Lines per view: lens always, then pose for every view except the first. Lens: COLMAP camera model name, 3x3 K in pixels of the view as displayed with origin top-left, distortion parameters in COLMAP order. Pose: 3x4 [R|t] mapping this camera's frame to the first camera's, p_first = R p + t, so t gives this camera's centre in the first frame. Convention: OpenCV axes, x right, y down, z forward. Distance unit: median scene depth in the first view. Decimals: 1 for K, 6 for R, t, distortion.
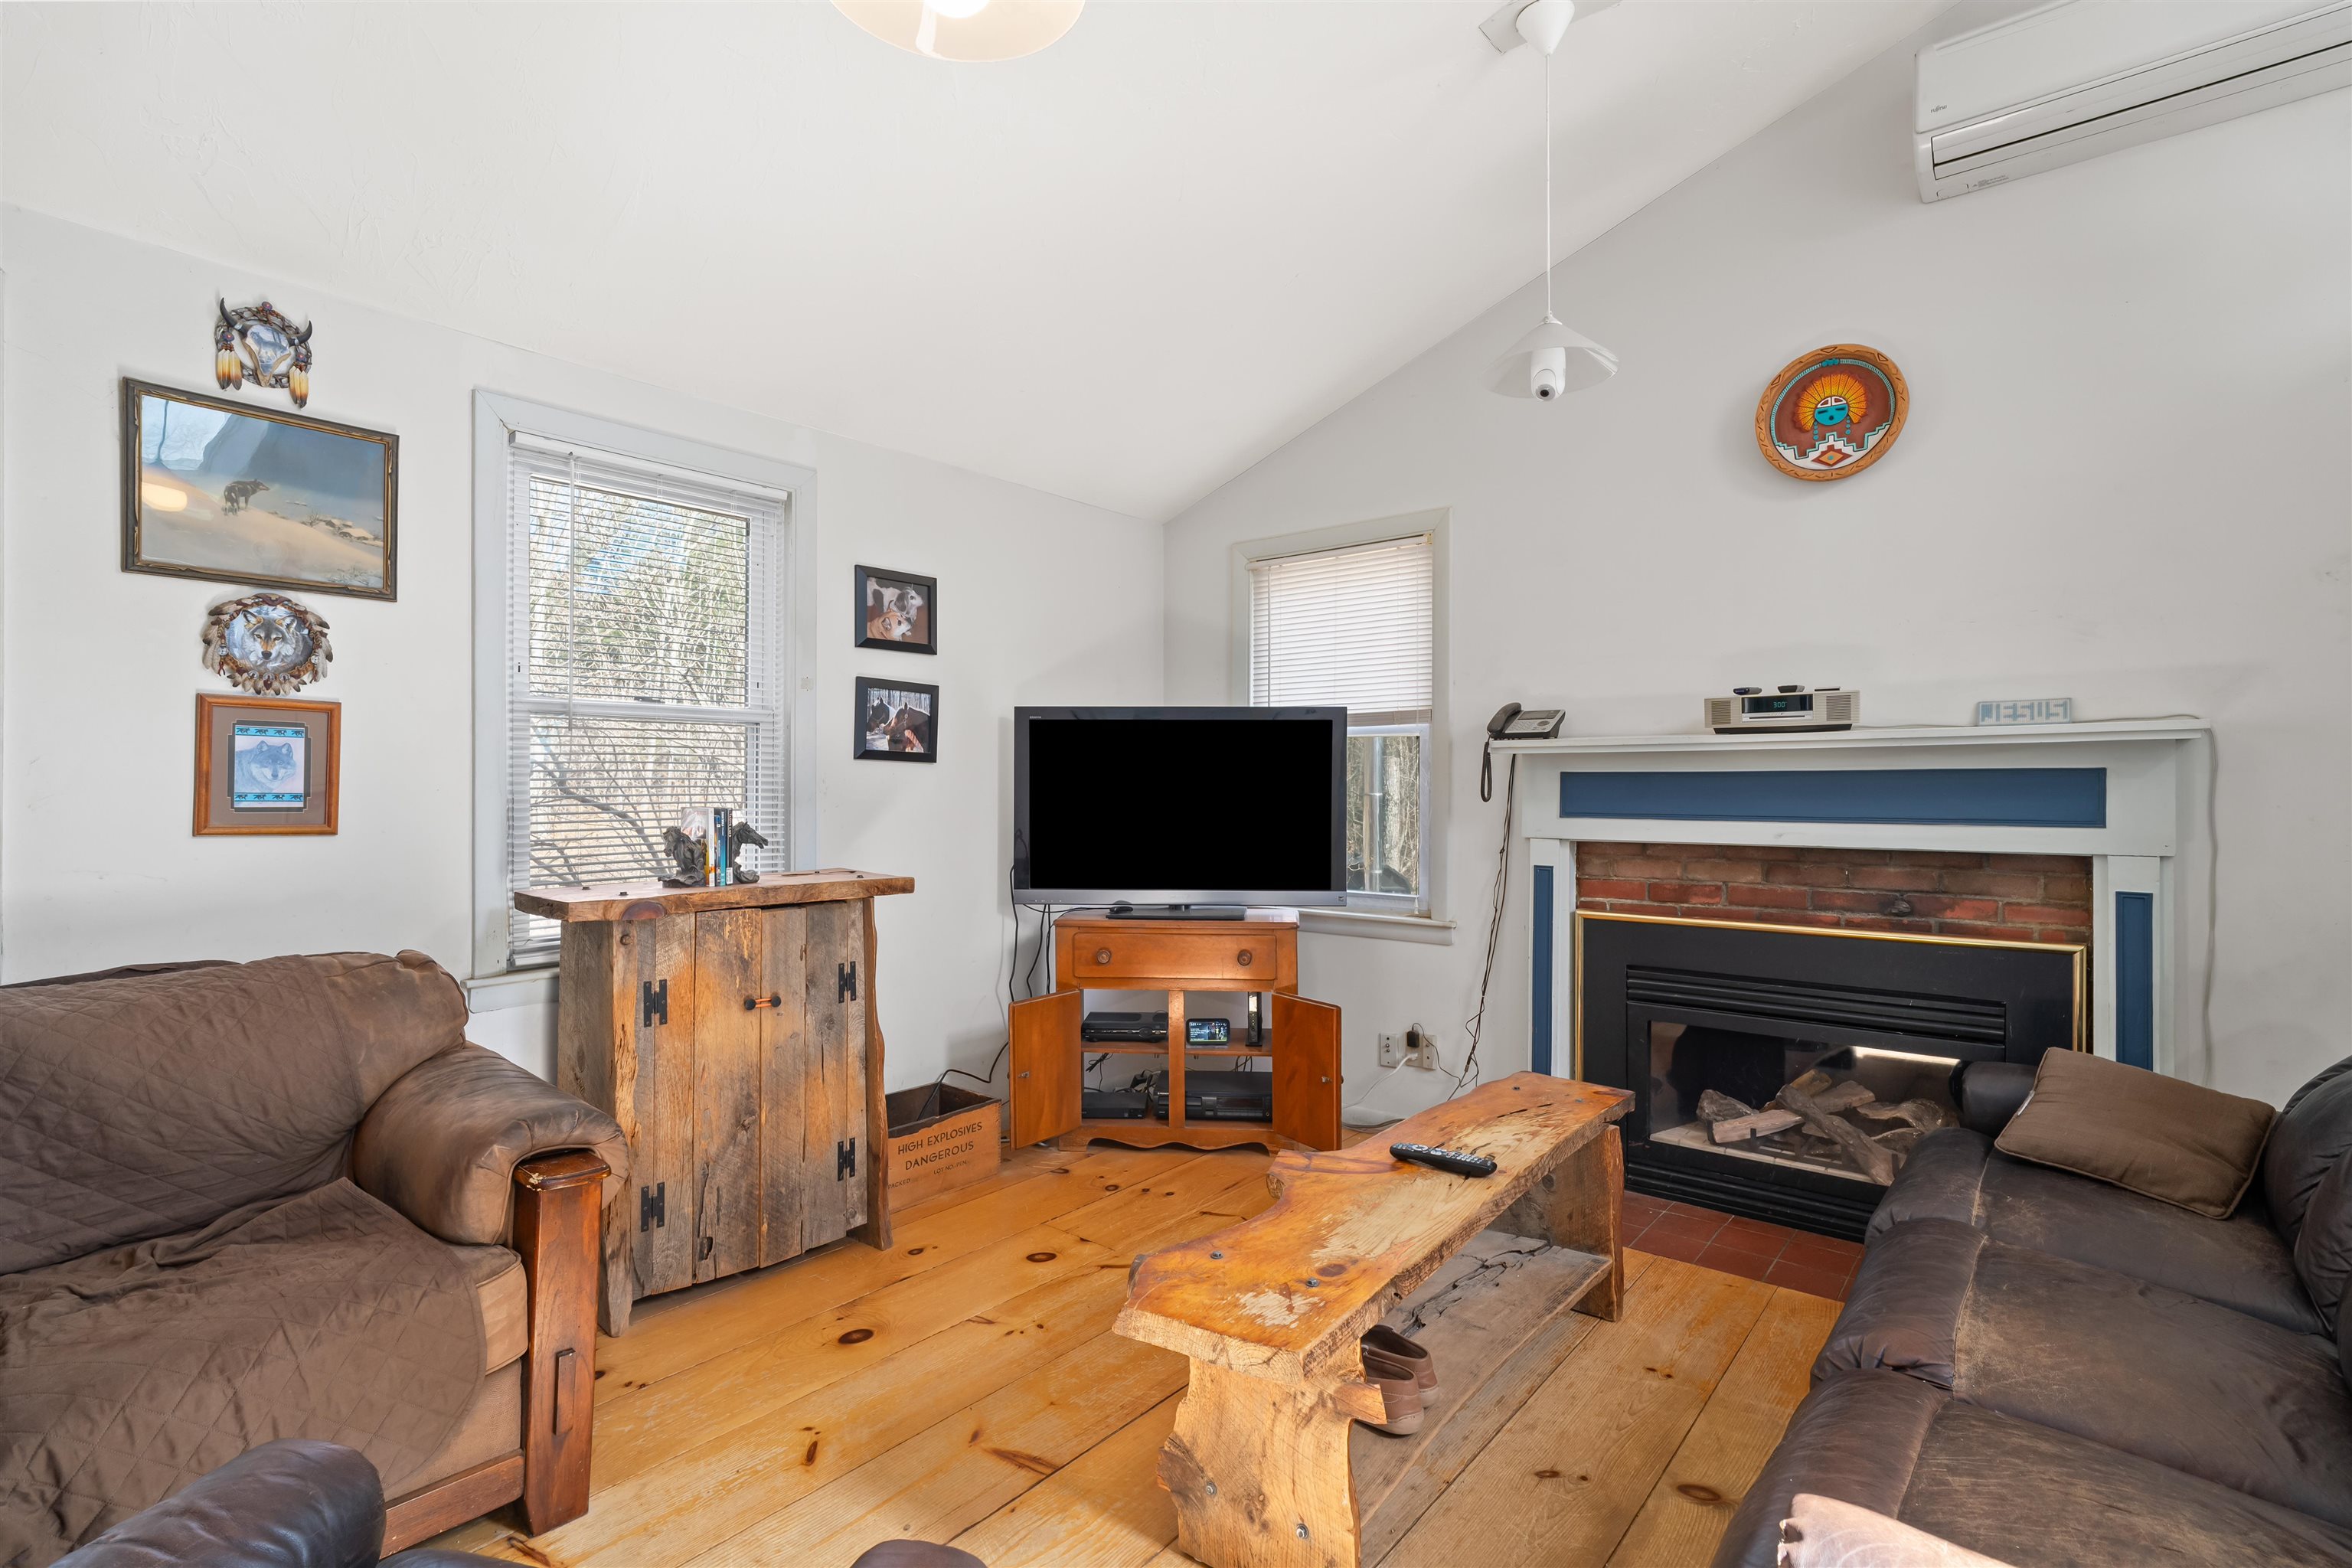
lens RADIAL K [[1125.8, 0, 1183.1], [0, 1125.8, 788.0], [0, 0, 1]] dist [-0.014594, 0.008202]
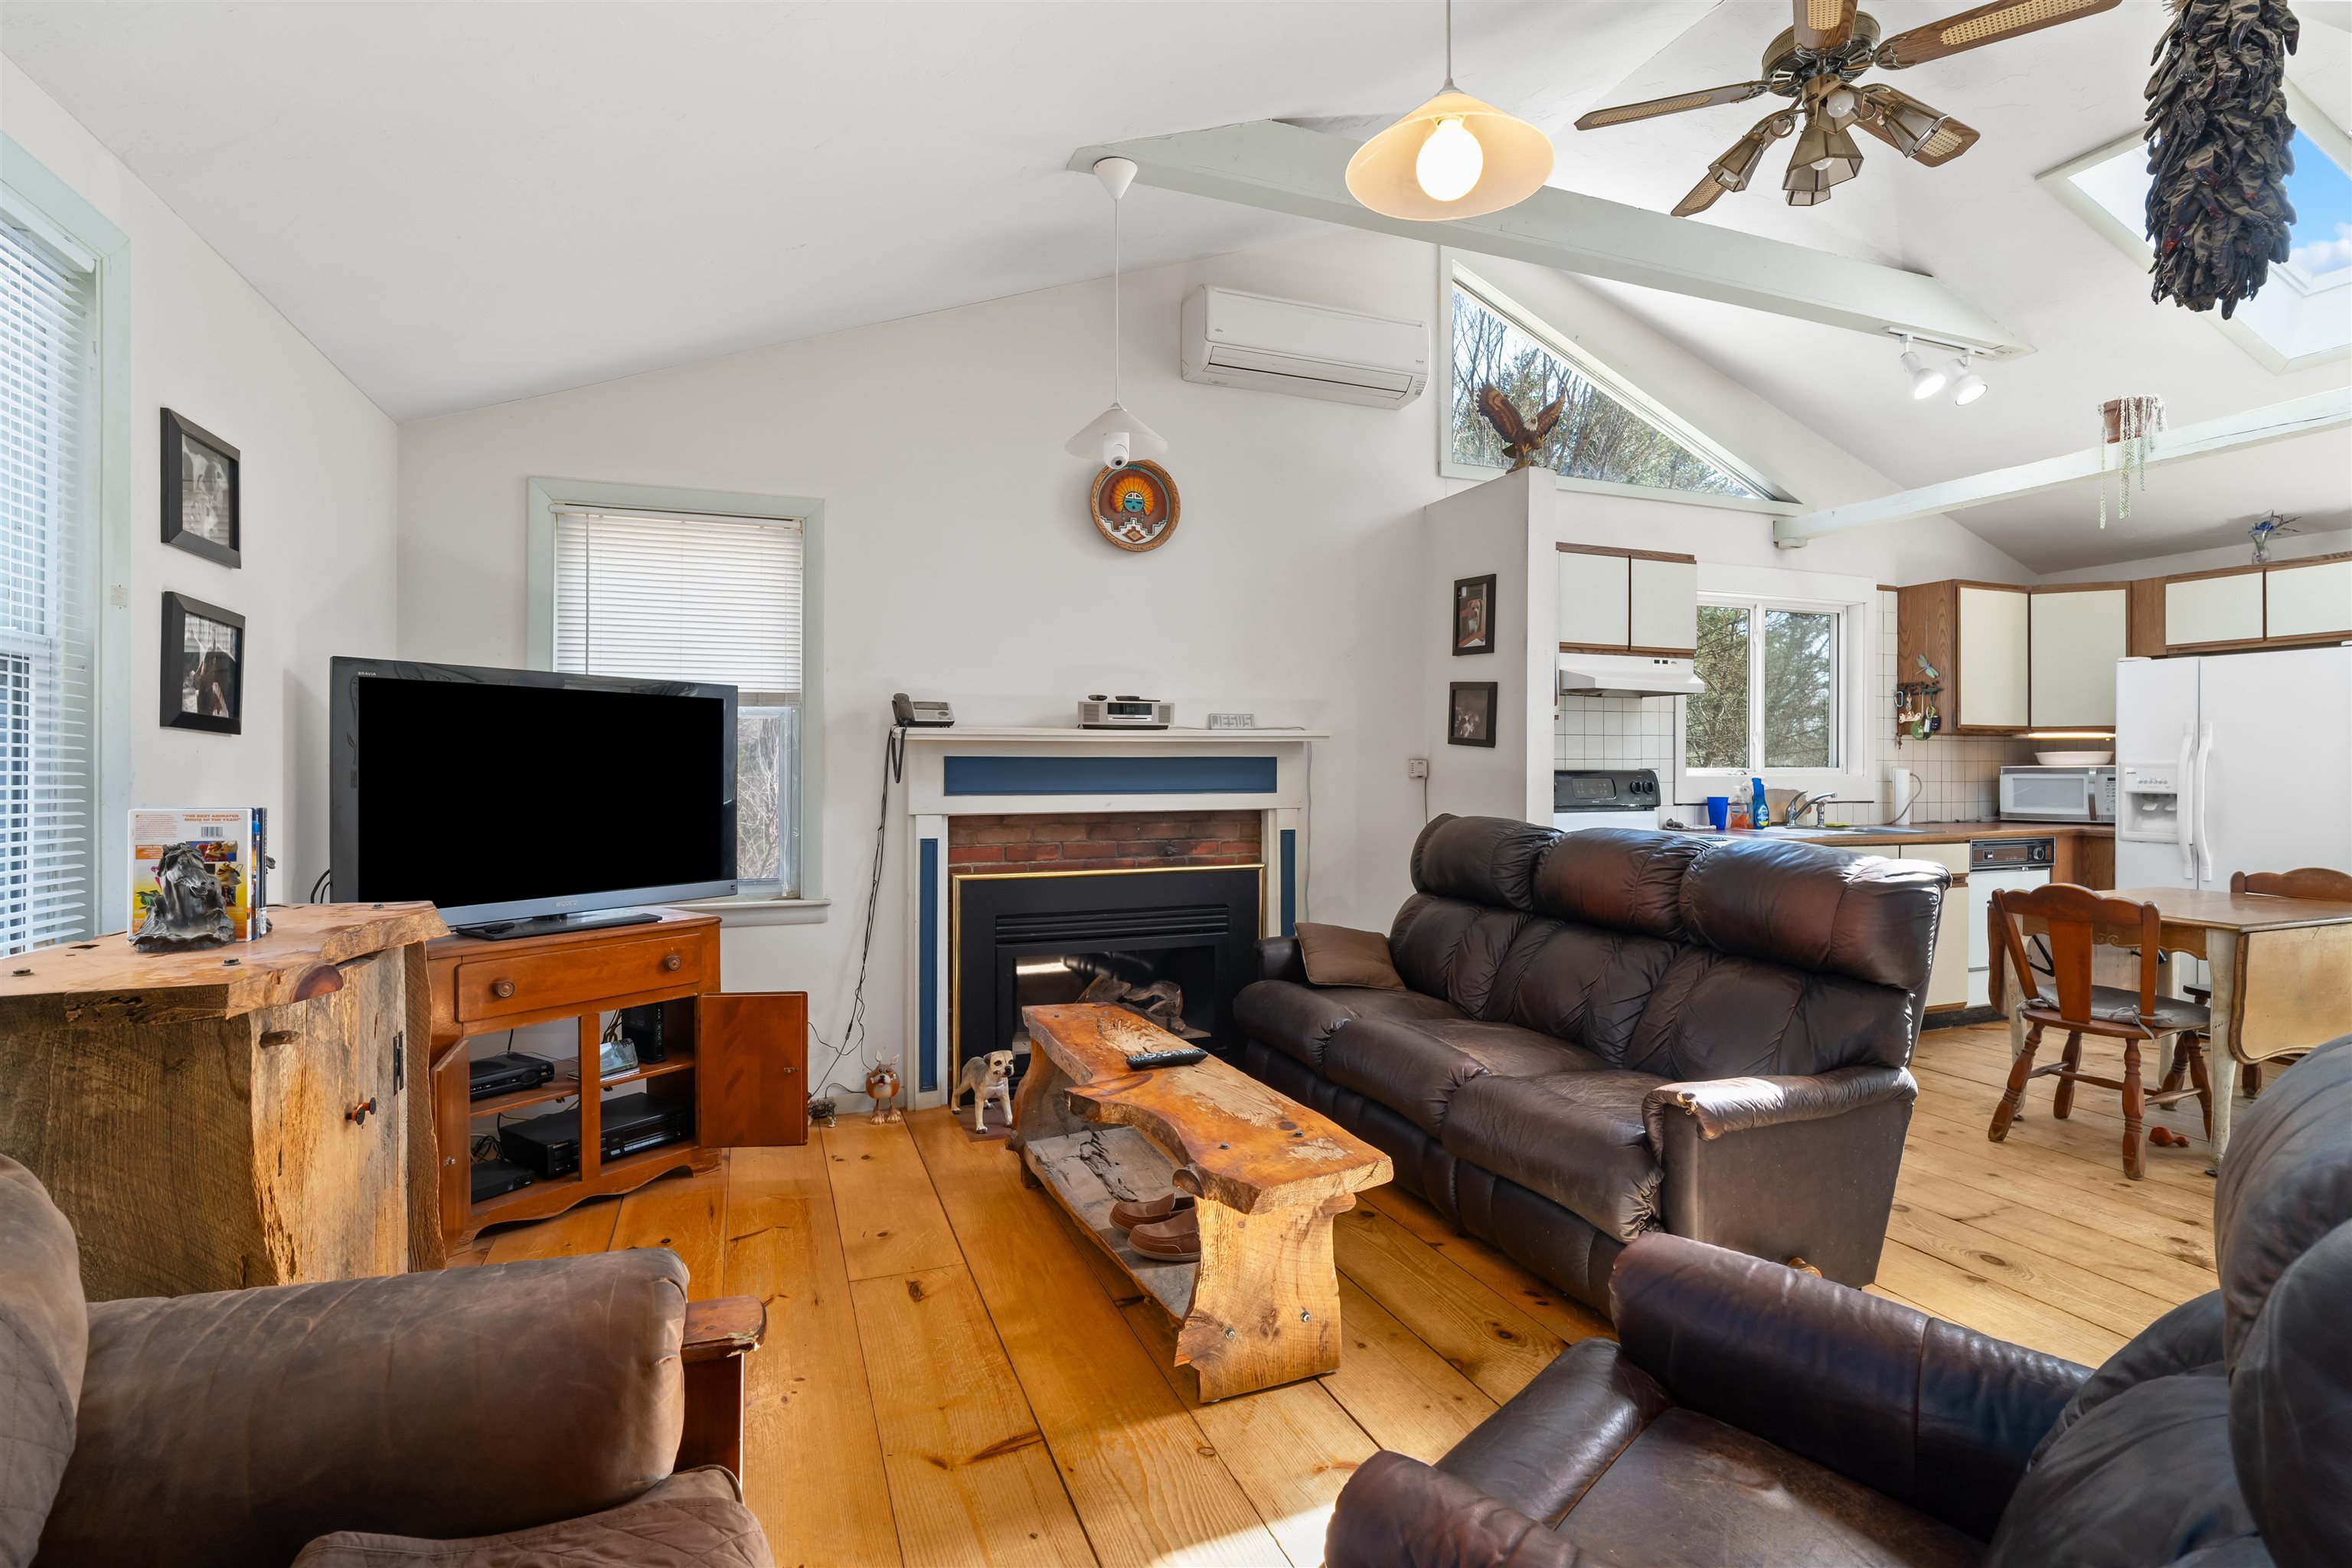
lens RADIAL K [[1125.8, 0, 1193.3], [0, 1125.8, 765.8], [0, 0, 1]] dist [-0.014594, 0.008202]
pose [[0.484864, 0.000089, 0.874589, -0.615560], [0.003164, 0.999993, -0.001856, -0.001636], [-0.874584, 0.003667, 0.484861, 0.244233]]
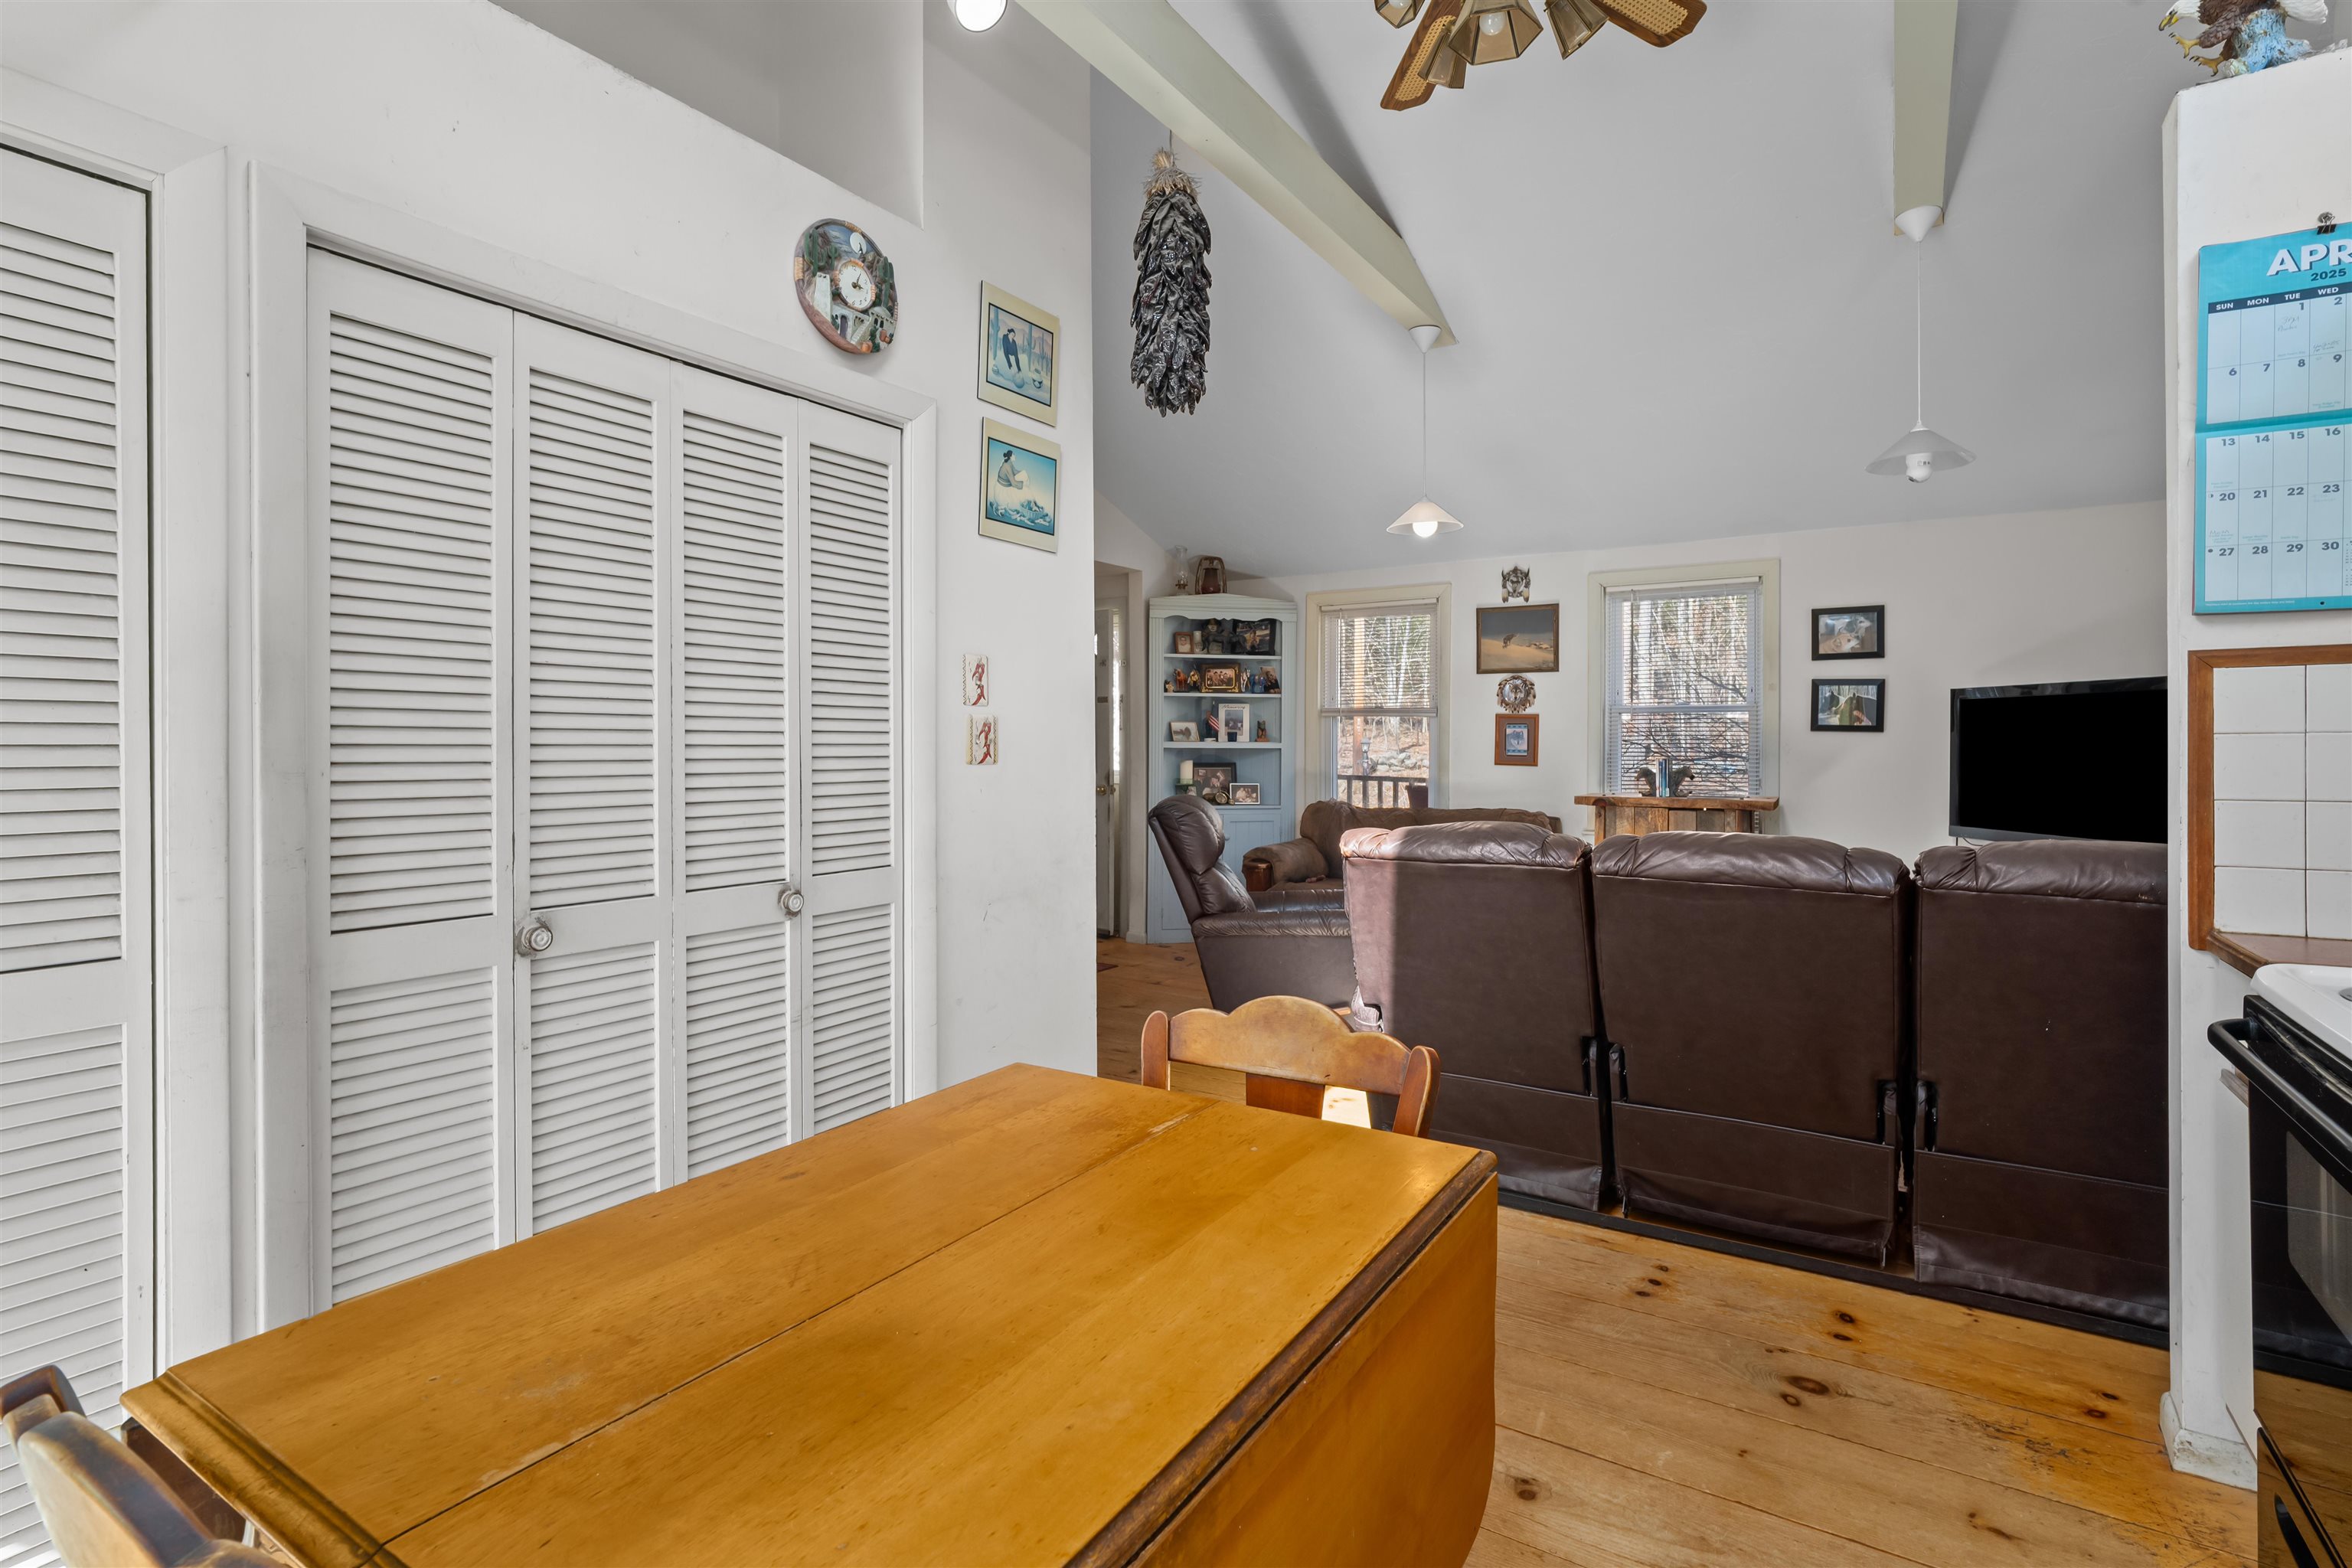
lens RADIAL K [[1125.8, 0, 1185.2], [0, 1125.8, 727.0], [0, 0, 1]] dist [-0.014594, 0.008202]
pose [[0.106763, -0.013662, -0.994191, 1.329258], [-0.004803, 0.999887, -0.014256, -0.005424], [0.994273, 0.006297, 0.106685, -0.054730]]
